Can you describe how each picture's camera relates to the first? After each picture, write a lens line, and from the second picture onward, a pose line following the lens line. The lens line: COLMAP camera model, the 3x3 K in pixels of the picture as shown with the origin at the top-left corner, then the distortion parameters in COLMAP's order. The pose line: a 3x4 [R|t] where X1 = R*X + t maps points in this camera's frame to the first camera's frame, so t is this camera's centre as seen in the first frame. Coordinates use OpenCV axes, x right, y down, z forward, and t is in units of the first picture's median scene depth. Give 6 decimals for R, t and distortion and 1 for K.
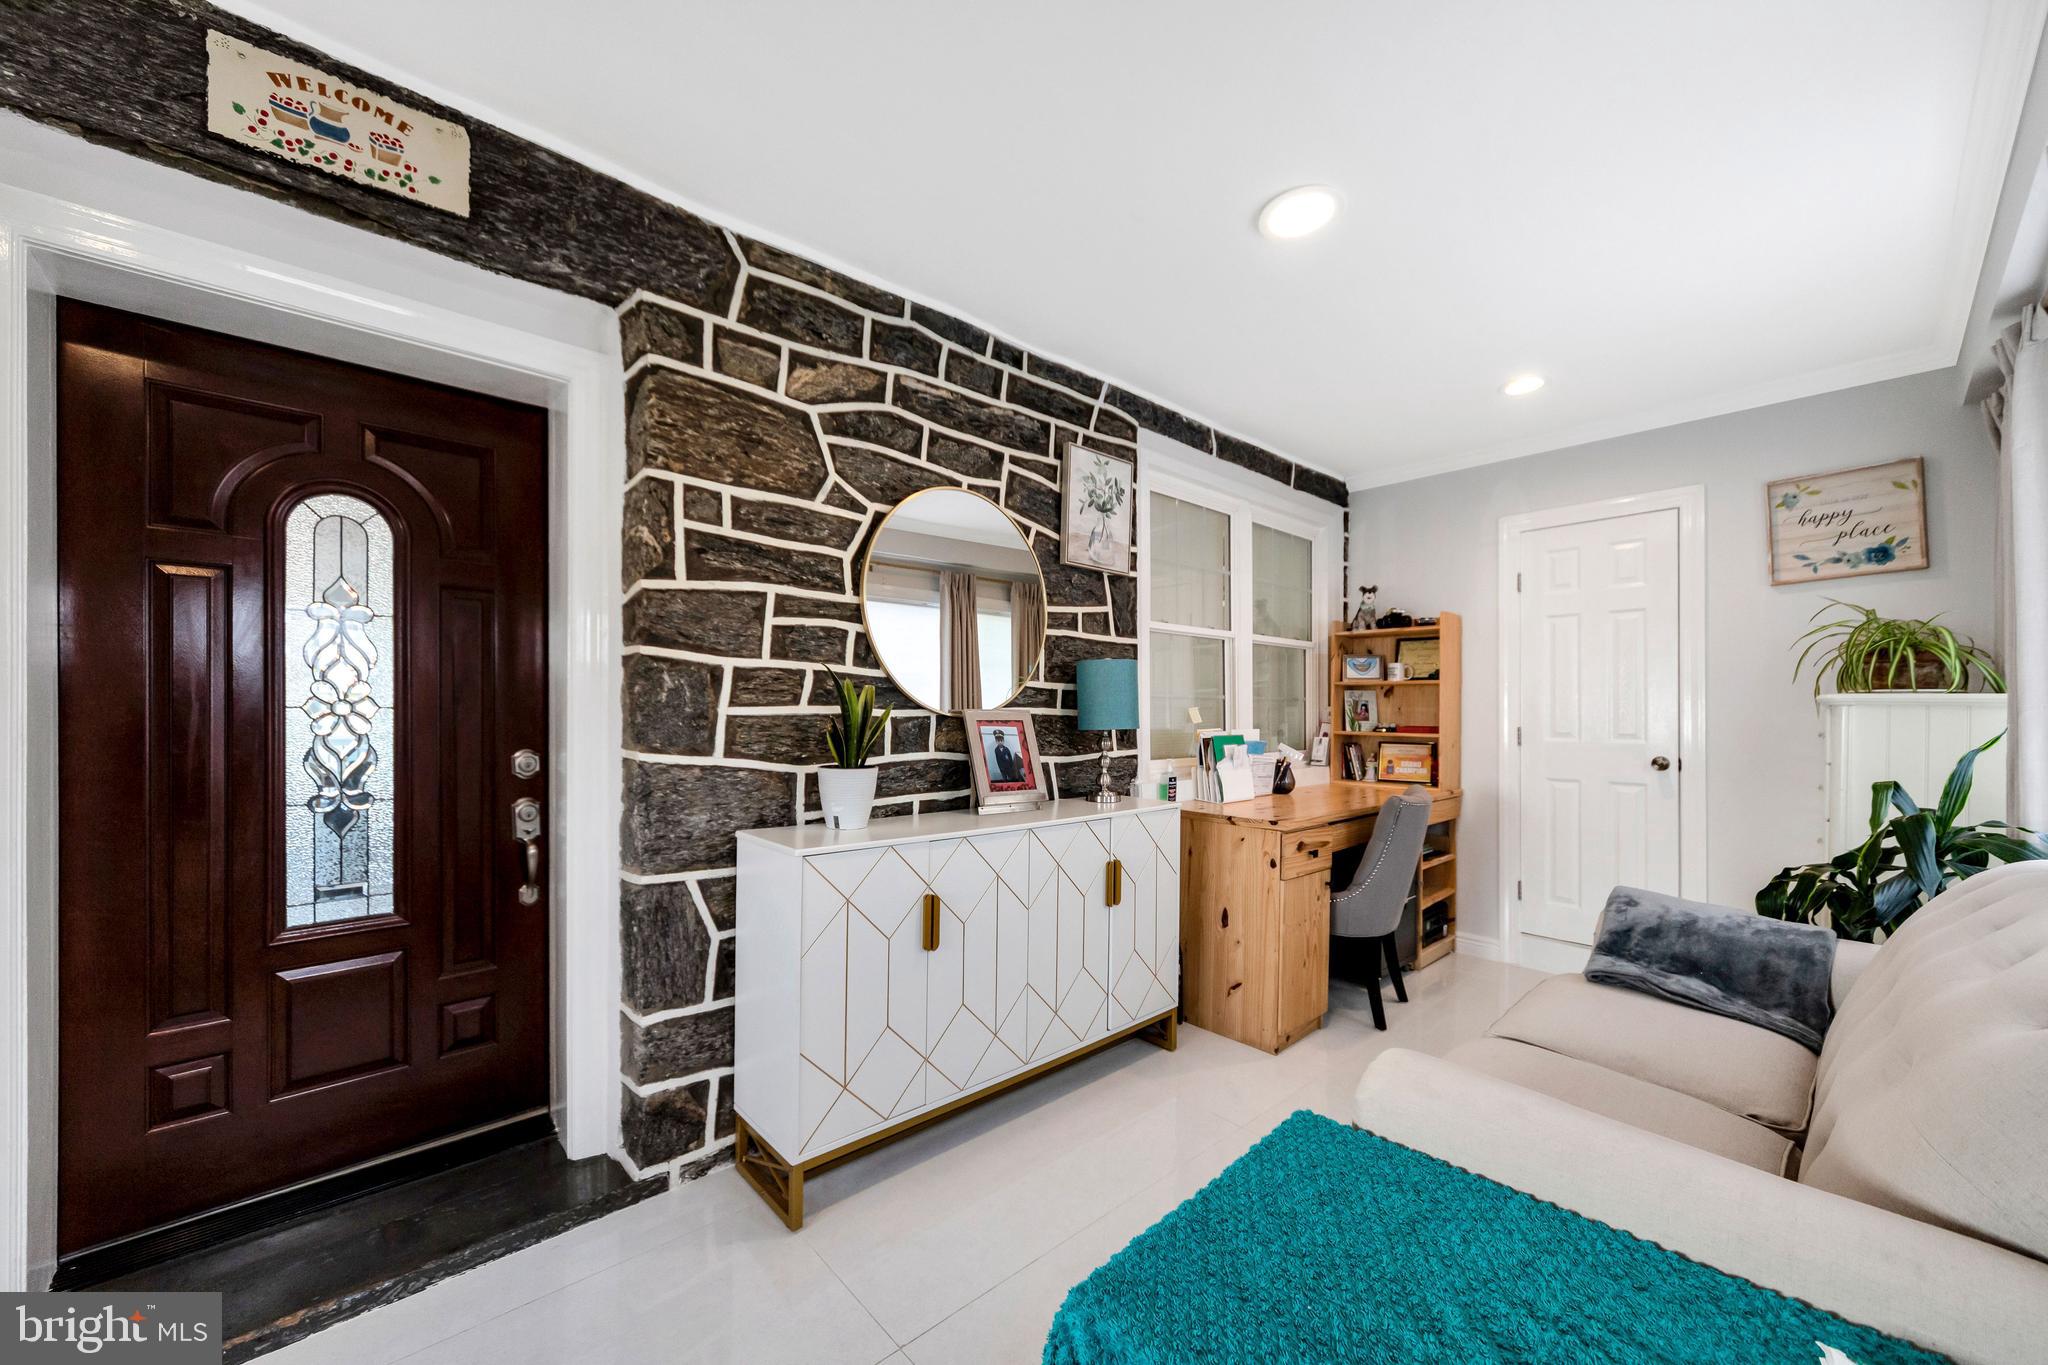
lens RADIAL K [[778.3, 0, 1026.8], [0, 778.3, 707.1], [0, 0, 1]] dist [0.001917, -0.000163]
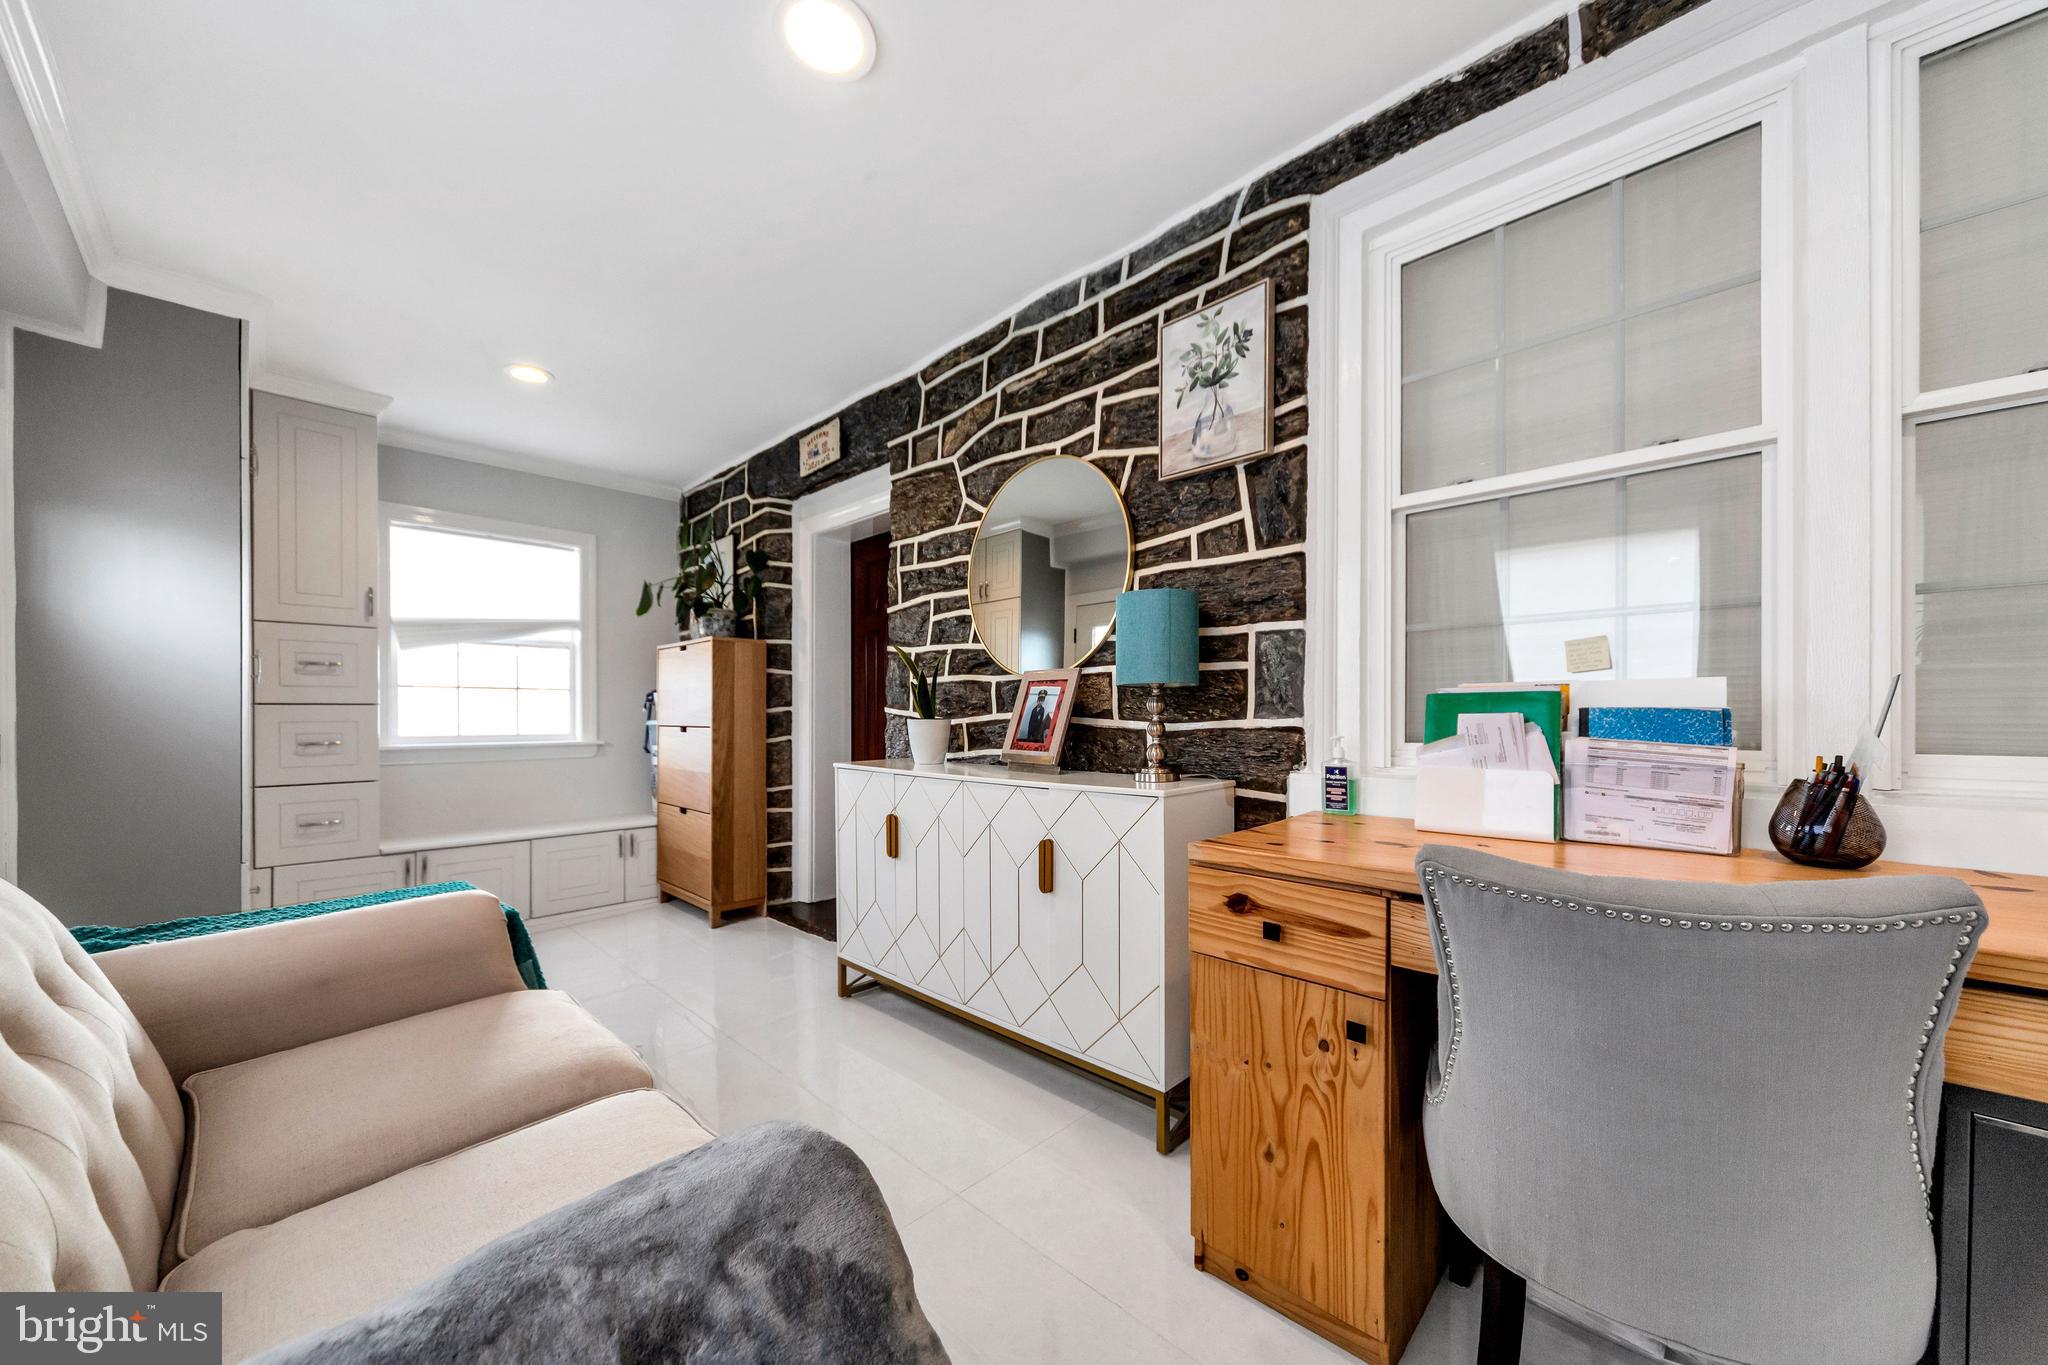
lens RADIAL K [[729.8, 0, 1012.9], [0, 729.8, 711.2], [0, 0, 1]] dist [-0.000329, 0.000017]
pose [[0.055300, -0.005454, -0.998455, 0.884079], [0.010730, 0.999931, -0.004867, 0.059780], [0.998412, -0.010444, 0.055354, 0.905995]]
